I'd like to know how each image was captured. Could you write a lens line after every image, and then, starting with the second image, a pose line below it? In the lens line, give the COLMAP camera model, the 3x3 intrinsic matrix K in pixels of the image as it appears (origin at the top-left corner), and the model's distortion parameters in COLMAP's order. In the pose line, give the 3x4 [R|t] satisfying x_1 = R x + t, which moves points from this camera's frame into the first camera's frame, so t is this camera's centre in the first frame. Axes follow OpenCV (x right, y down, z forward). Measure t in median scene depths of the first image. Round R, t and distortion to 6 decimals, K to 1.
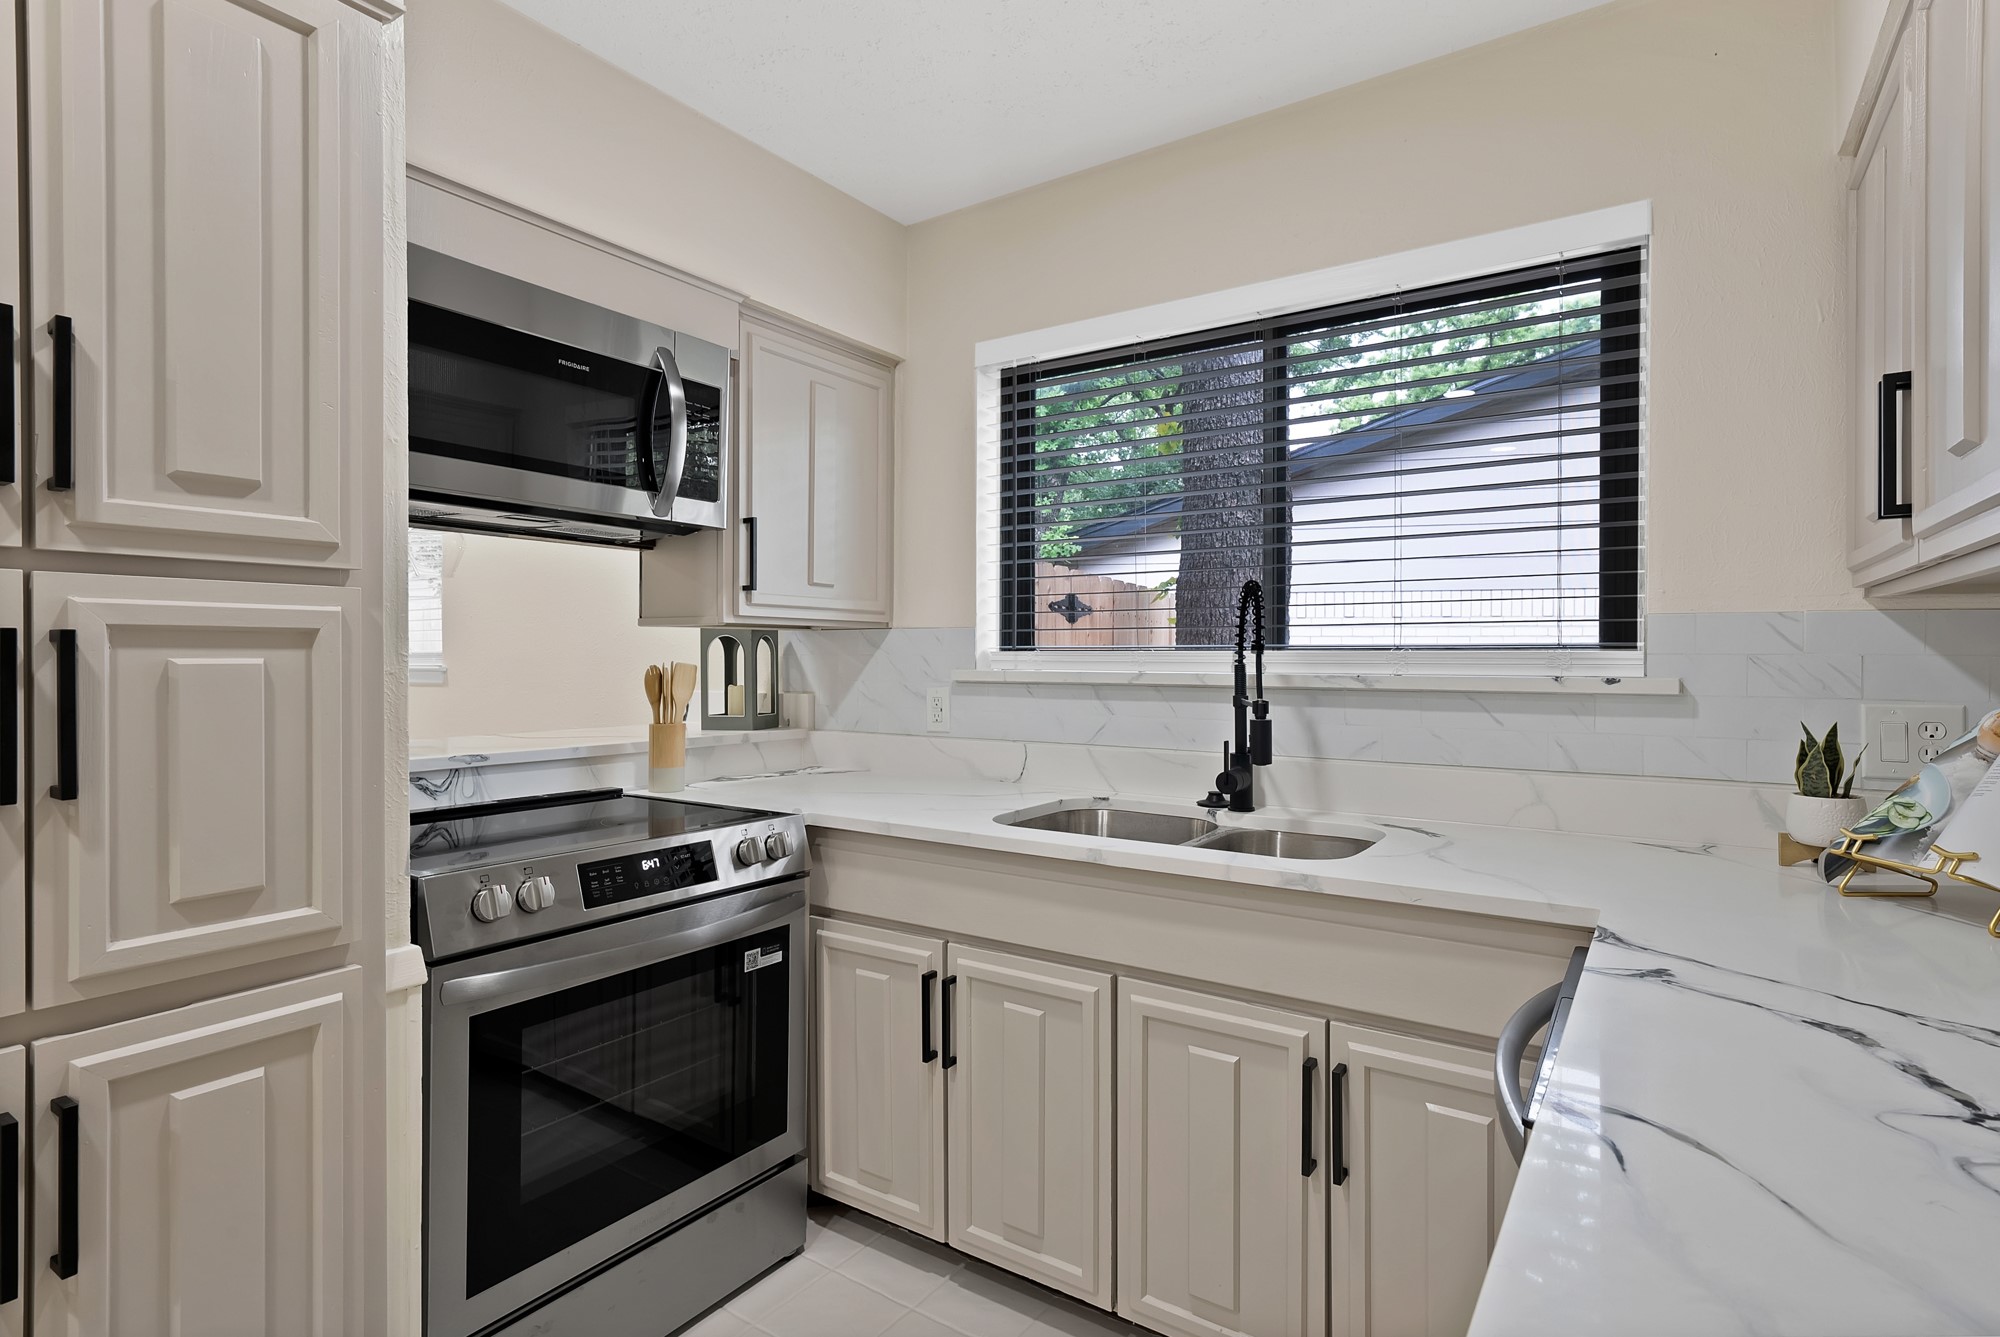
lens RADIAL K [[994.9, 0, 1010.7], [0, 994.9, 662.5], [0, 0, 1]] dist [0.000378, 0.000407]
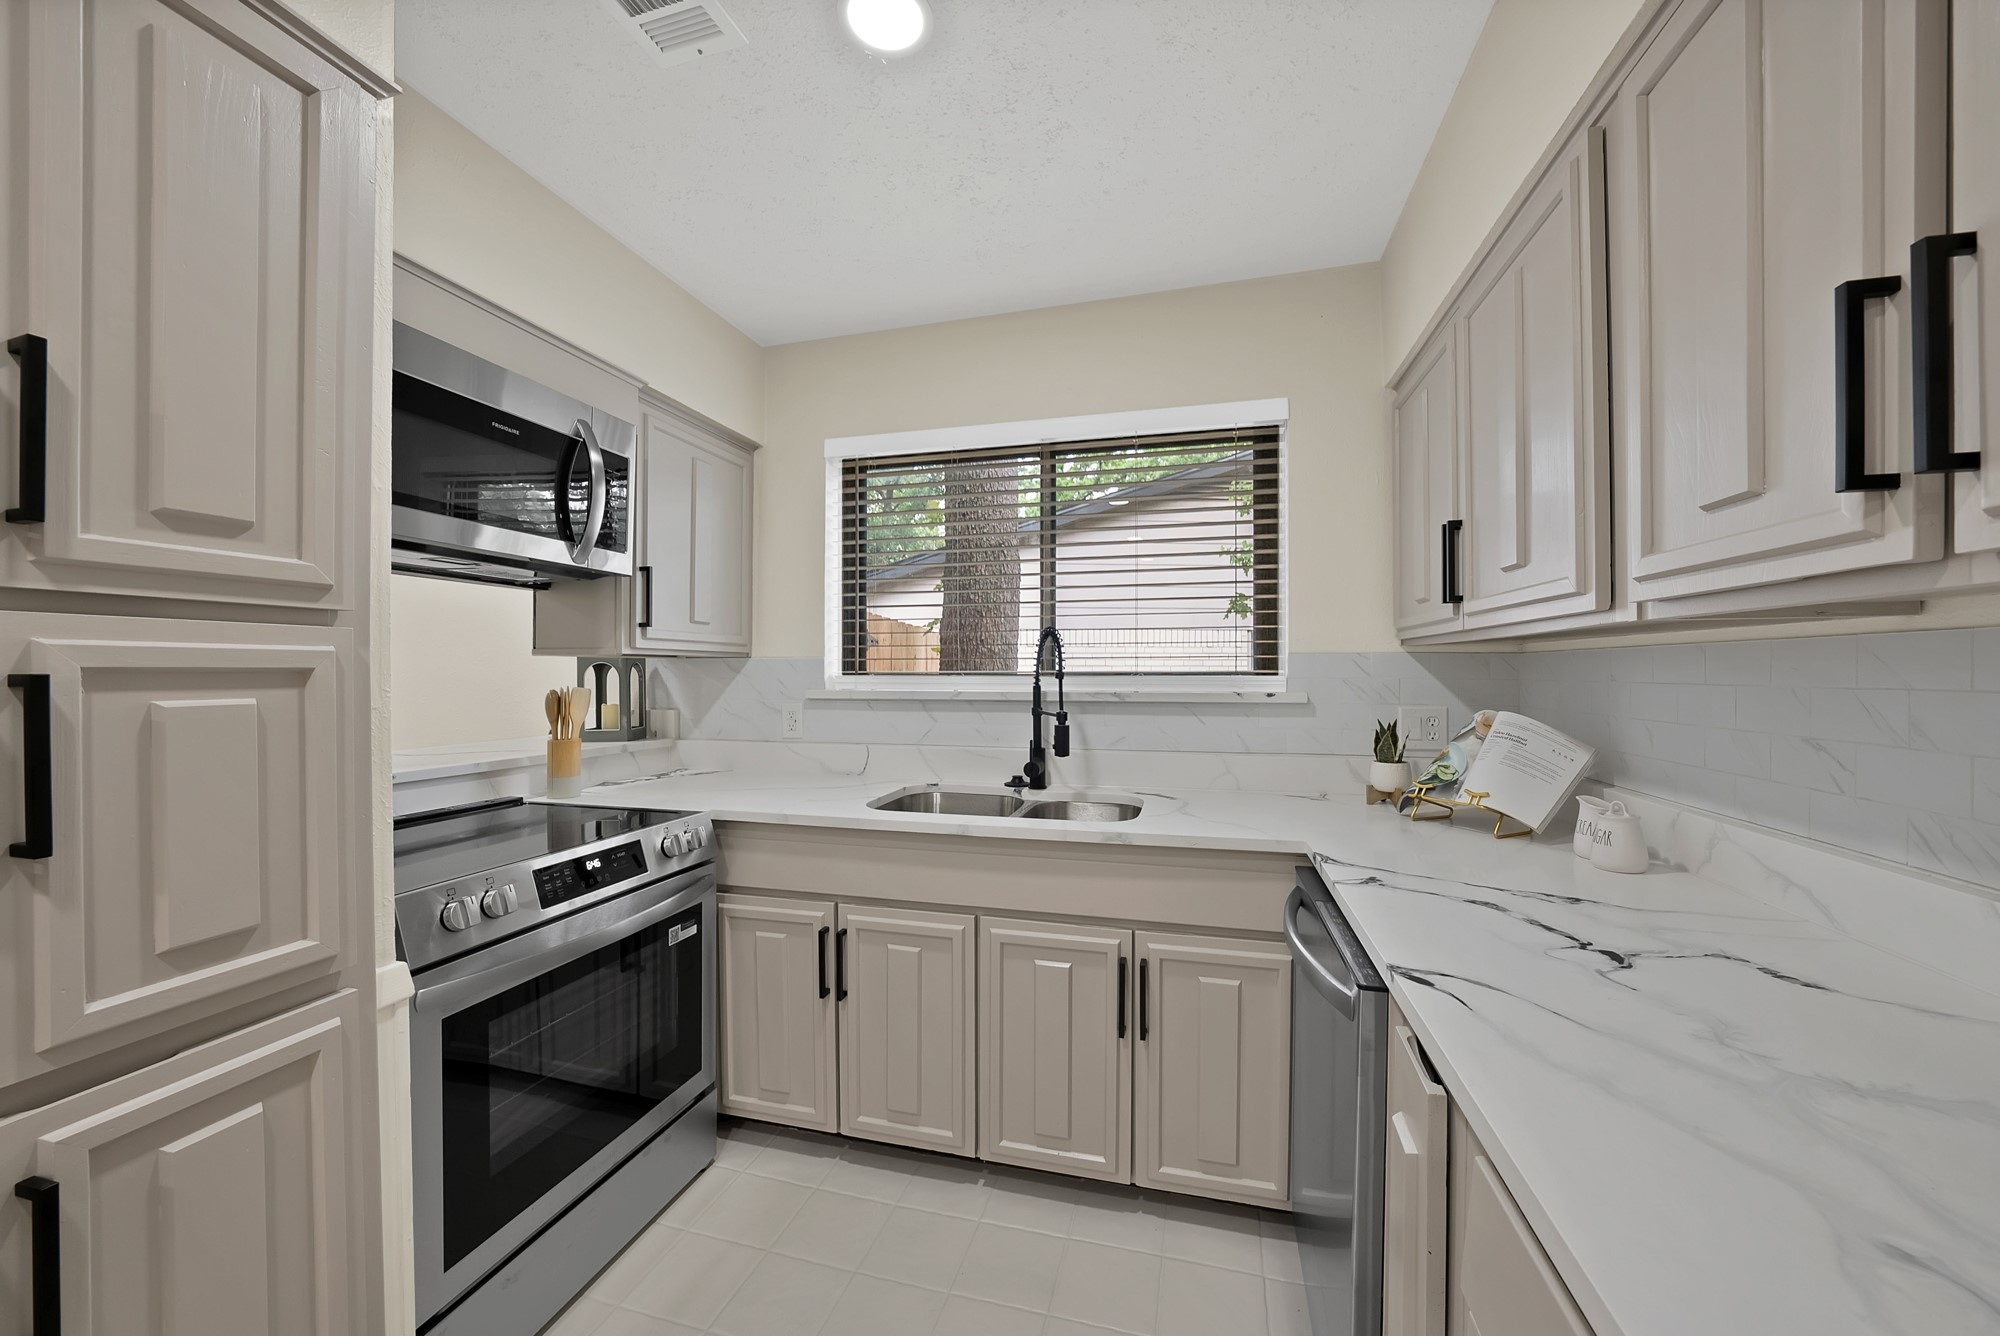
lens RADIAL K [[718.7, 0, 1010.2], [0, 718.7, 674.6], [0, 0, 1]] dist [-0.027070, 0.004310]
pose [[0.944280, -0.004359, 0.329114, -0.163766], [0.004999, 0.999987, -0.001099, -0.014636], [-0.329105, 0.002683, 0.944290, 0.050824]]
